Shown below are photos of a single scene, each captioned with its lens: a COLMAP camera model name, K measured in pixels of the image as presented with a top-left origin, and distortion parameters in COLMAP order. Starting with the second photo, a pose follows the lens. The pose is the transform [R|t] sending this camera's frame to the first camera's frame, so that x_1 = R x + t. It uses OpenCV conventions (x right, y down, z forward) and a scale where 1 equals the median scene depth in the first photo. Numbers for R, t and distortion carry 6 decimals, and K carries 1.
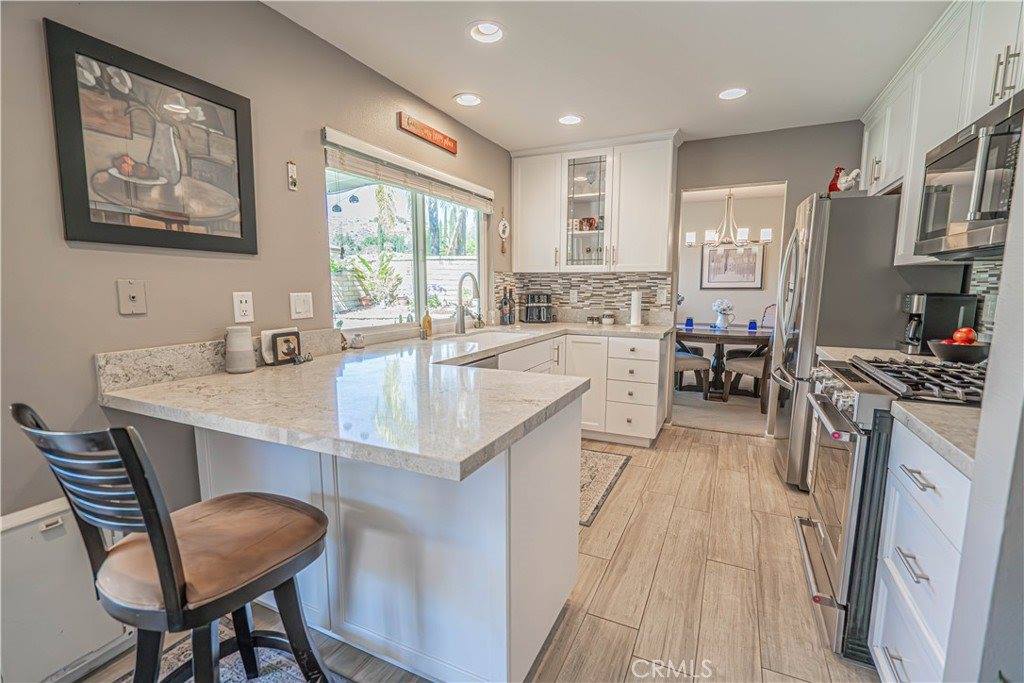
lens RADIAL K [[455.5, 0, 514.5], [0, 455.5, 344.0], [0, 0, 1]] dist [-0.001626, -0.000269]
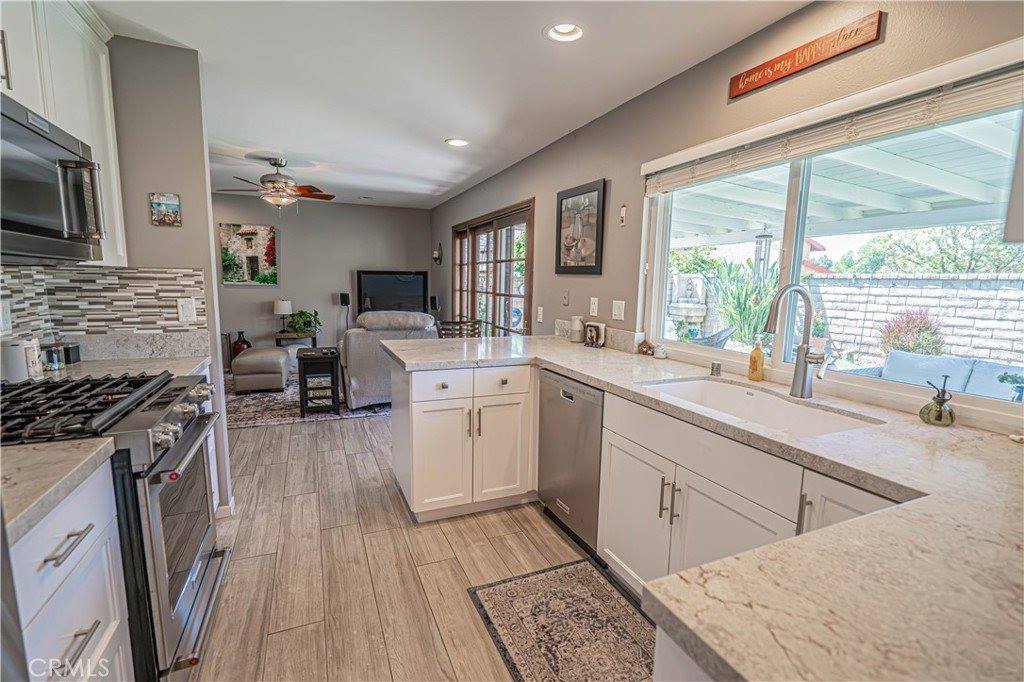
lens RADIAL K [[455.5, 0, 513.3], [0, 455.5, 344.6], [0, 0, 1]] dist [-0.001626, -0.000269]
pose [[-0.645292, 0.092477, -0.758318, 0.872915], [-0.120560, 0.967879, 0.220624, -0.280181], [0.754363, 0.233789, -0.613416, 1.836906]]
